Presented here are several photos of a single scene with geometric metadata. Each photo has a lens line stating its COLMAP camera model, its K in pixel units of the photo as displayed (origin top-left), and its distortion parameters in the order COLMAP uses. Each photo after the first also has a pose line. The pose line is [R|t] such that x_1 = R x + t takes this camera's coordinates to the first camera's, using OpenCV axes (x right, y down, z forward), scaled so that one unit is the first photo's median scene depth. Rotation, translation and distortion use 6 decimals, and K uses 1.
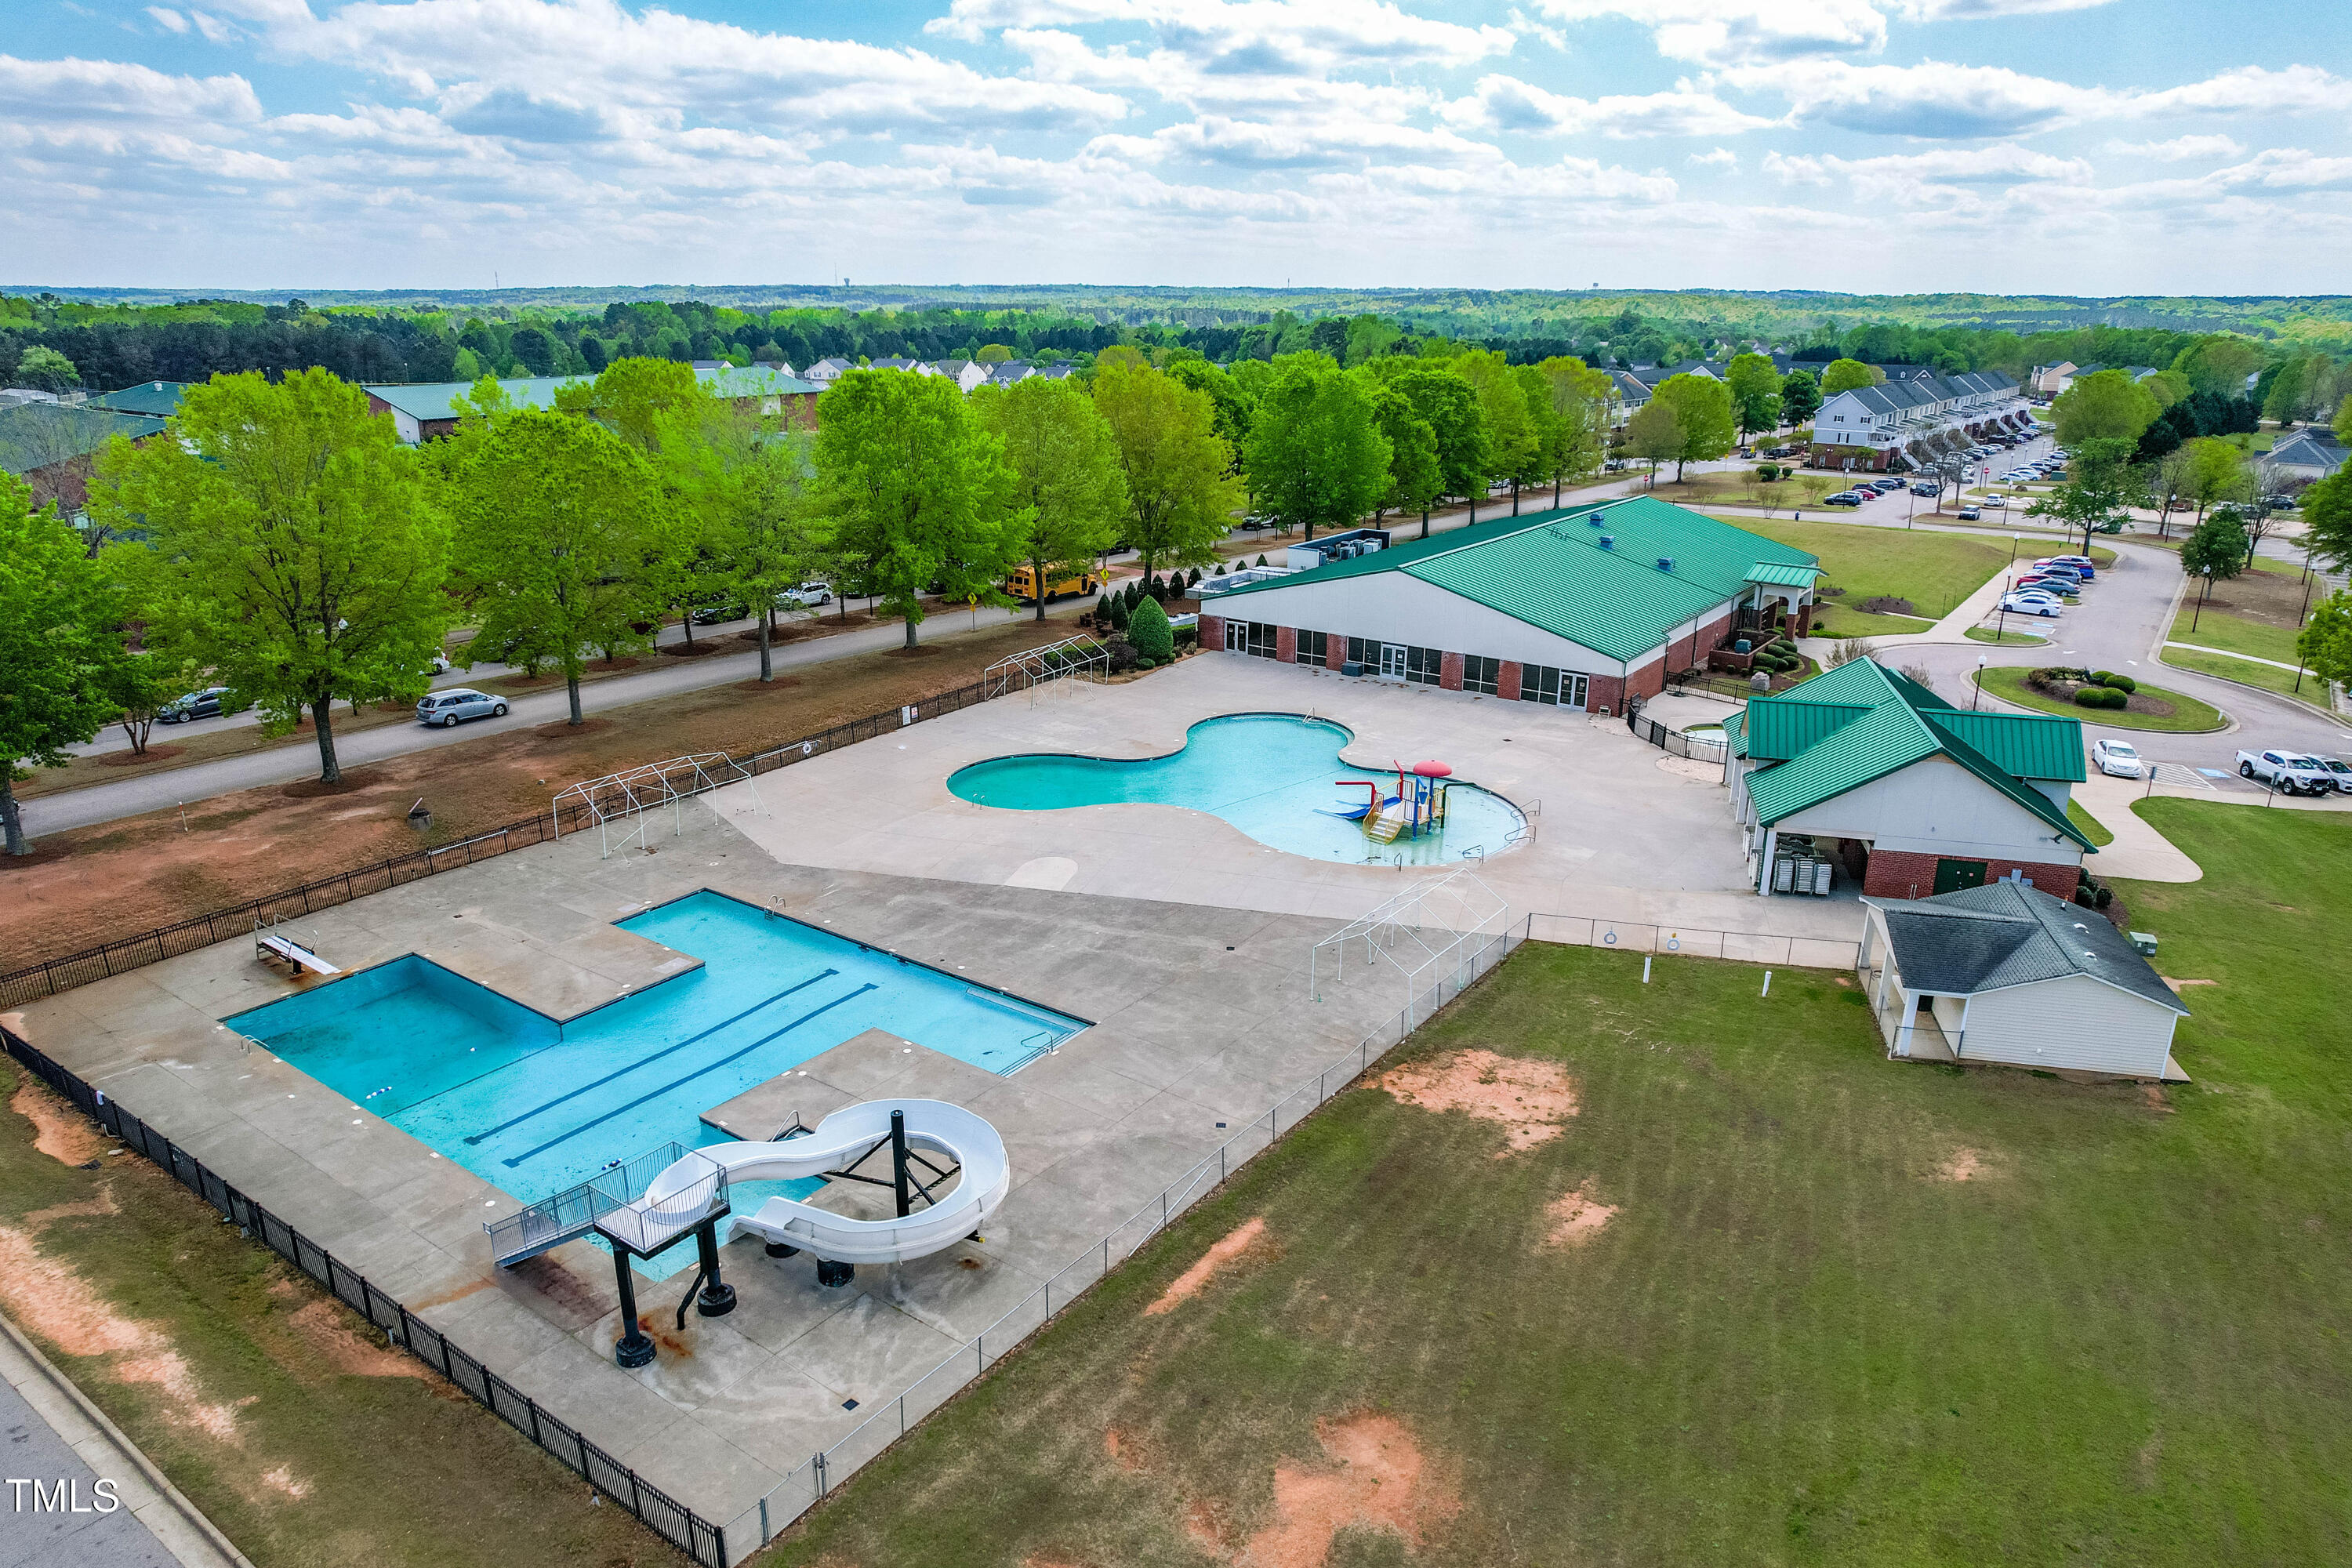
lens RADIAL K [[1483.0, 0, 1176.0], [0, 1483.0, 784.0], [0, 0, 1]] dist [-0.002281, 0.000671]
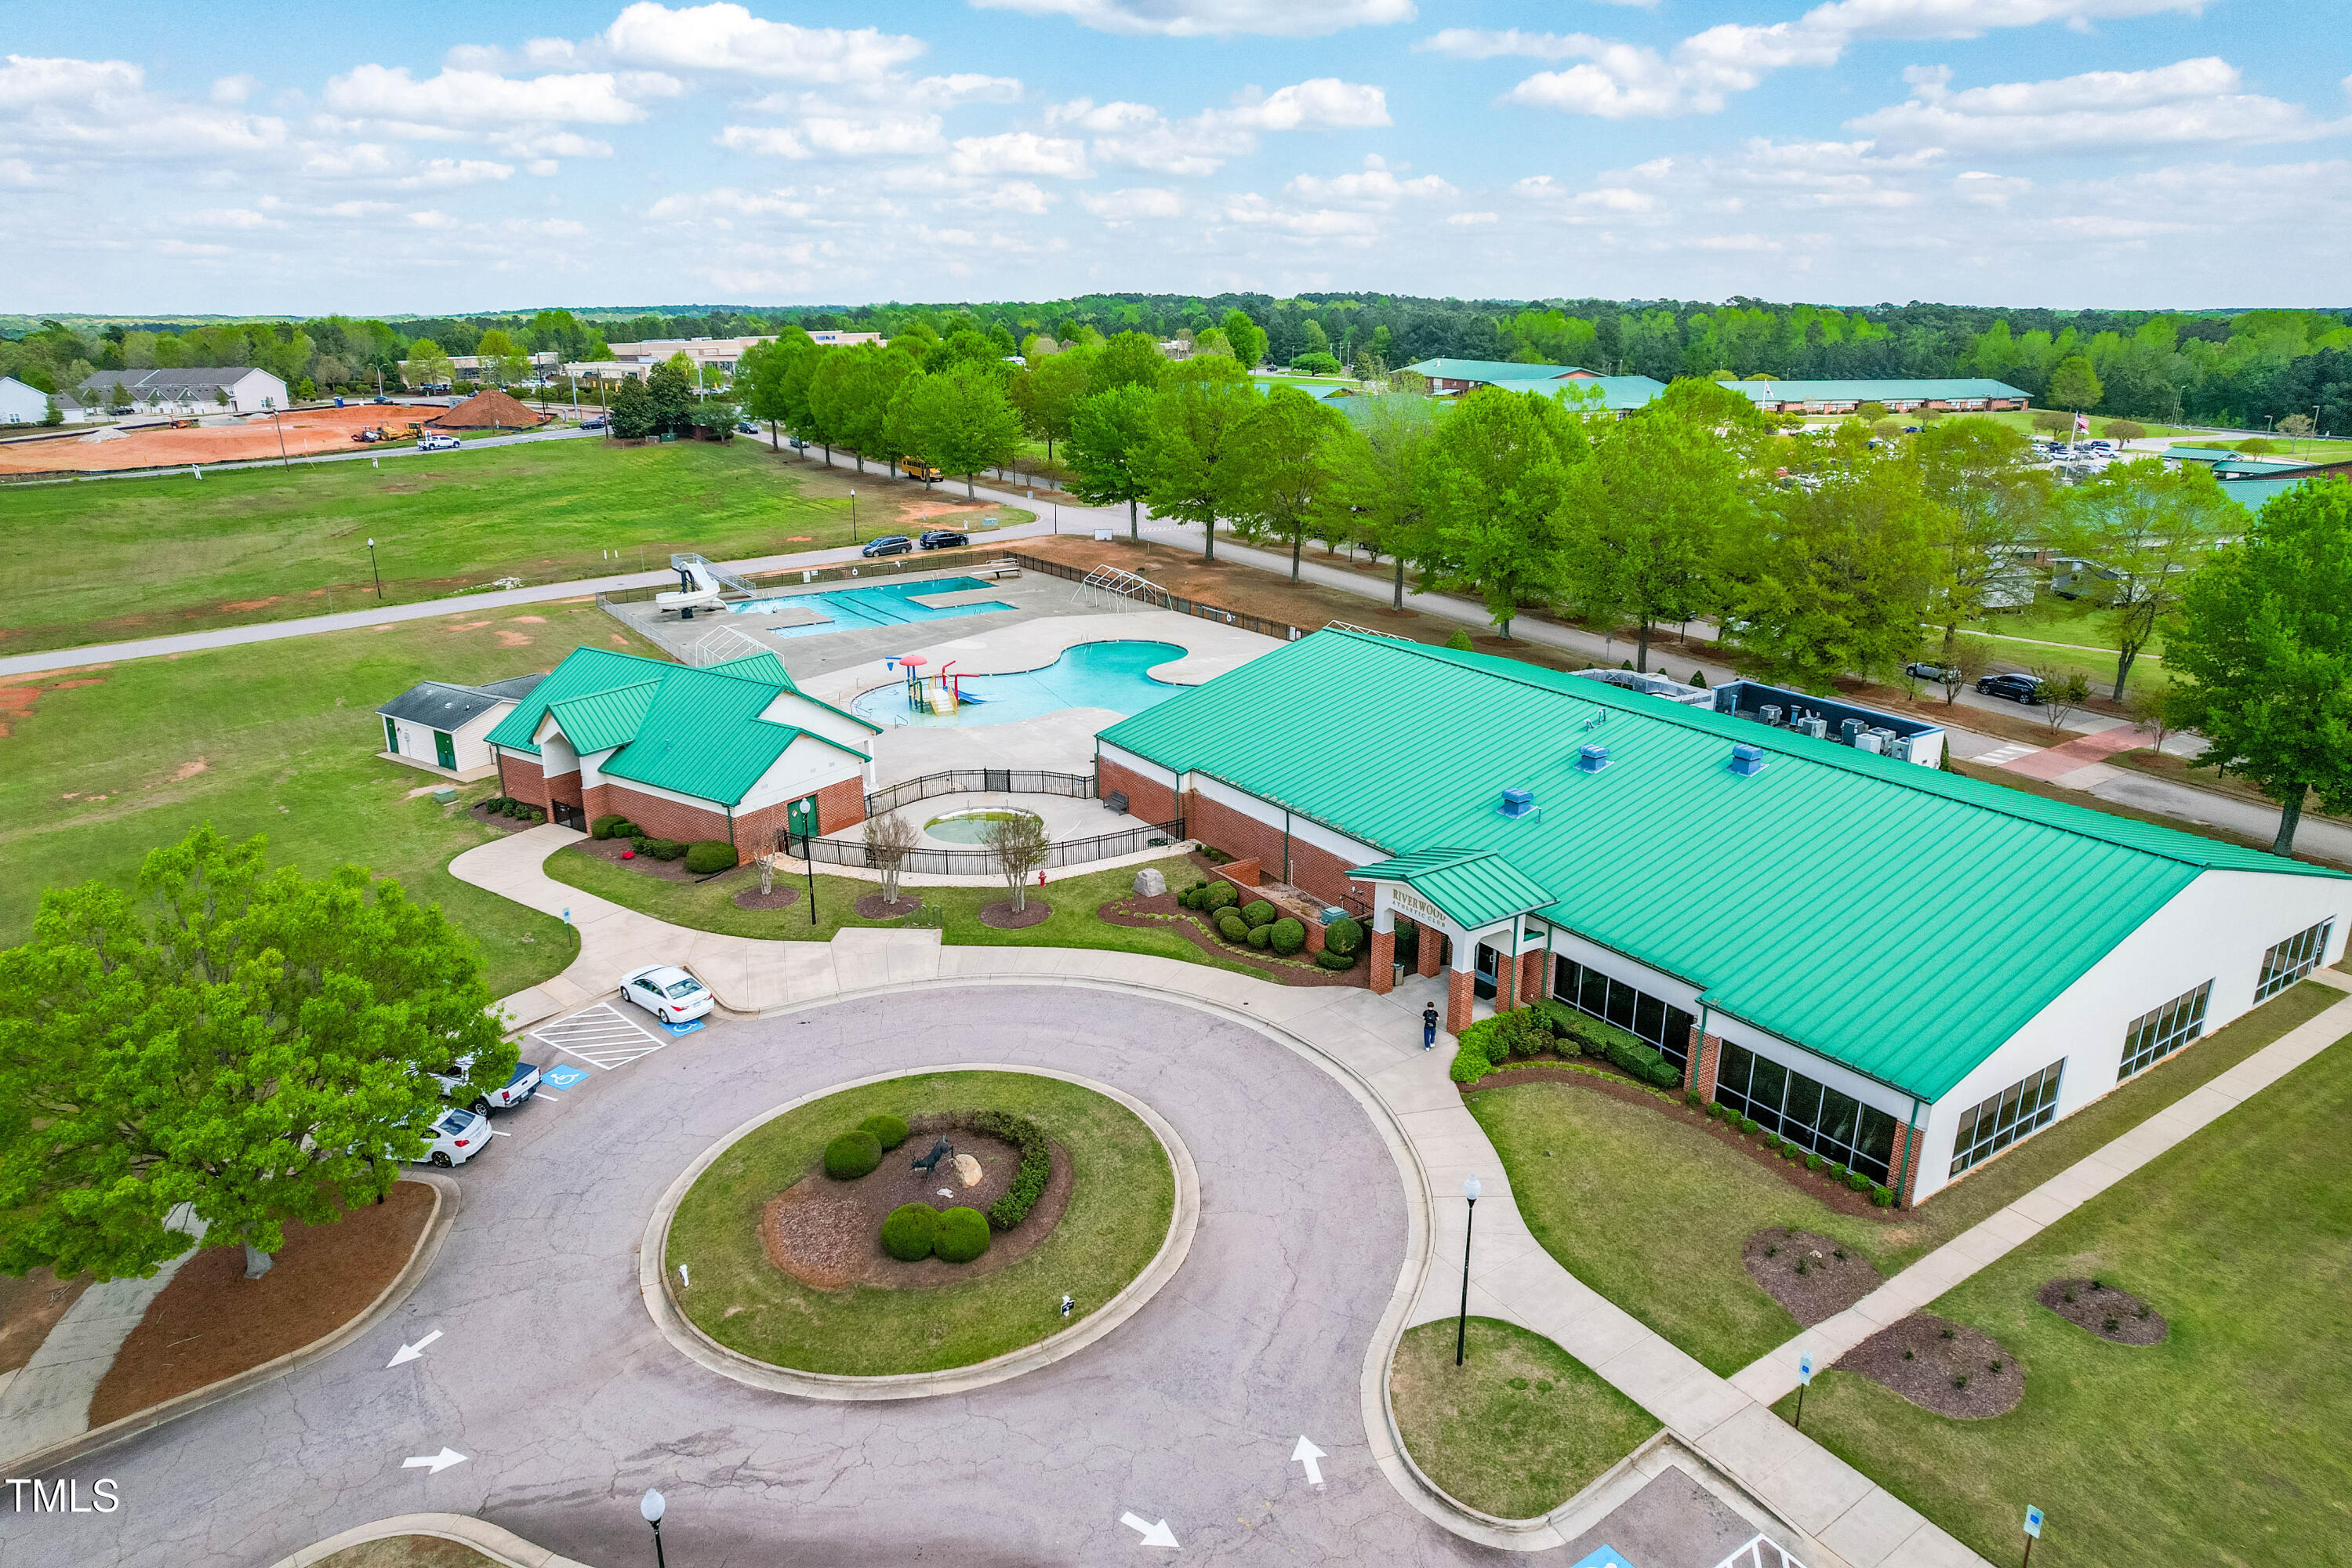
lens RADIAL K [[1483.0, 0, 1176.0], [0, 1483.0, 784.0], [0, 0, 1]] dist [-0.002281, 0.000671]
pose [[-0.347527, 0.274271, -0.896661, 1.211012], [-0.298604, 0.874109, 0.383105, -0.452310], [0.888854, 0.400886, -0.221878, 1.411829]]
